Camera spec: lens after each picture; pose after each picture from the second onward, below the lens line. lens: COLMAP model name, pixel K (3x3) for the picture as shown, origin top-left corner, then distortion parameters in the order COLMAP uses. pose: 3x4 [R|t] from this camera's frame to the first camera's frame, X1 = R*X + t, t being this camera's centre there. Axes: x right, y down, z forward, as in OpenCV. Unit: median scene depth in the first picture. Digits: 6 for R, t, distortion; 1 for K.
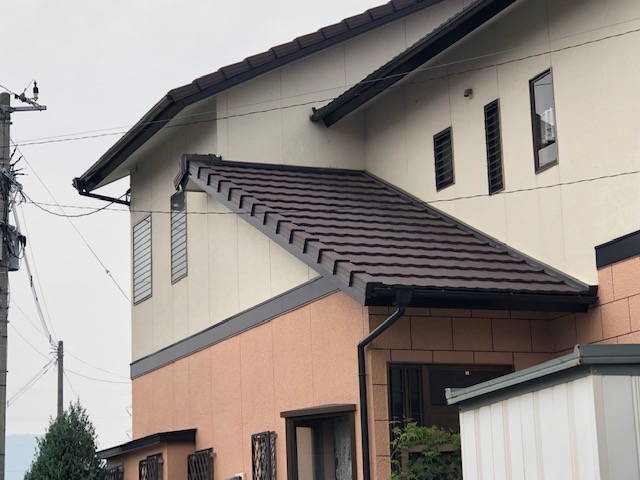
lens RADIAL K [[1504.2, 0, 320.0], [0, 1504.2, 240.0], [0, 0, 1]] dist [-0.072098, 0.214421]
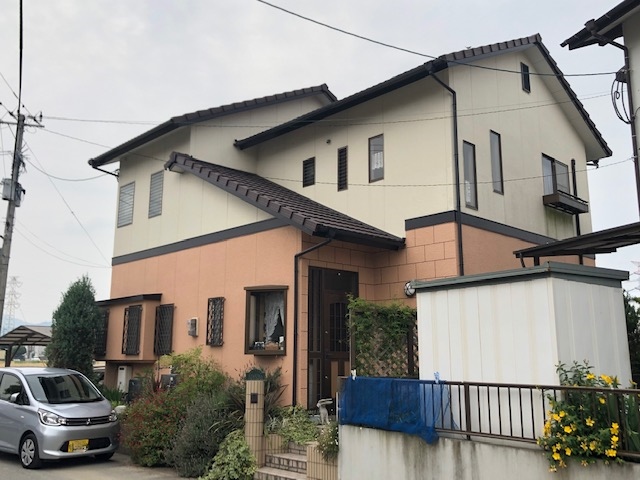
lens RADIAL K [[600.1, 0, 342.4], [0, 600.1, 237.9], [0, 0, 1]] dist [0.005558, -0.001835]
pose [[0.923257, 0.102369, 0.370293, -0.173554], [-0.106957, 0.994230, -0.008181, 0.038513], [-0.368994, -0.032052, 0.928879, 0.208712]]
